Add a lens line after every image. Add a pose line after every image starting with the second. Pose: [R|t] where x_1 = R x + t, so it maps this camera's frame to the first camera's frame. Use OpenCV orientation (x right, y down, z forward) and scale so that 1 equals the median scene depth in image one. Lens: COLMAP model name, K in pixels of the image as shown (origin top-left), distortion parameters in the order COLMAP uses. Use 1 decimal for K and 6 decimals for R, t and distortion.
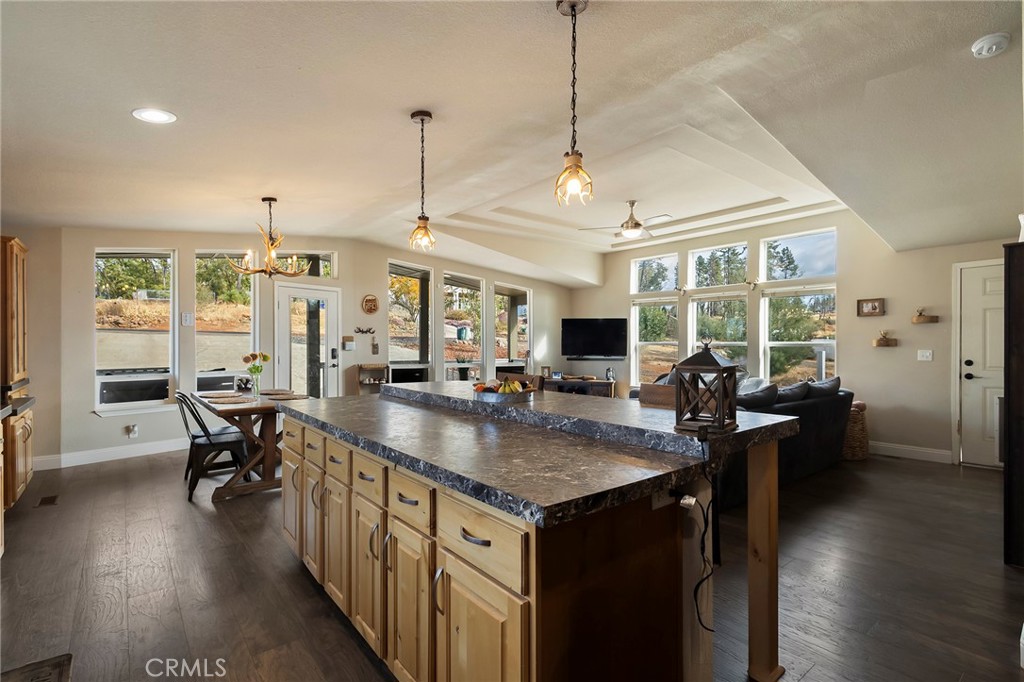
lens RADIAL K [[485.6, 0, 514.1], [0, 485.6, 350.3], [0, 0, 1]] dist [0.010841, -0.001197]
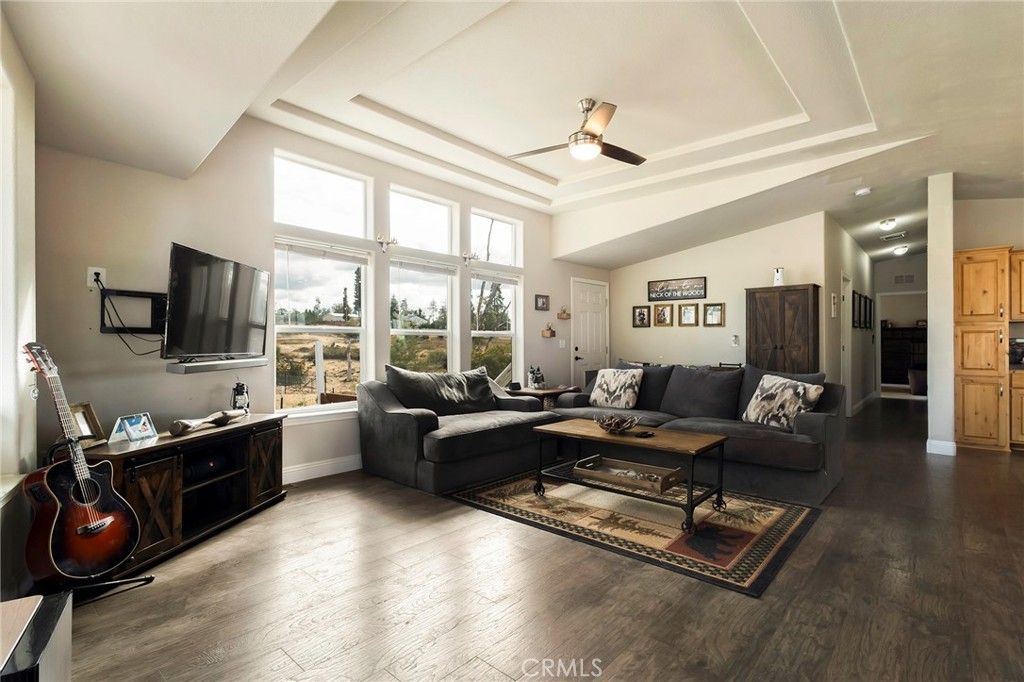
lens RADIAL K [[487.0, 0, 514.5], [0, 487.0, 341.9], [0, 0, 1]] dist [0.011510, -0.001106]
pose [[-0.170165, 0.003549, 0.985409, -0.296009], [0.013324, 0.999910, -0.001301, 0.003520], [-0.985326, 0.012908, -0.170197, 0.971850]]
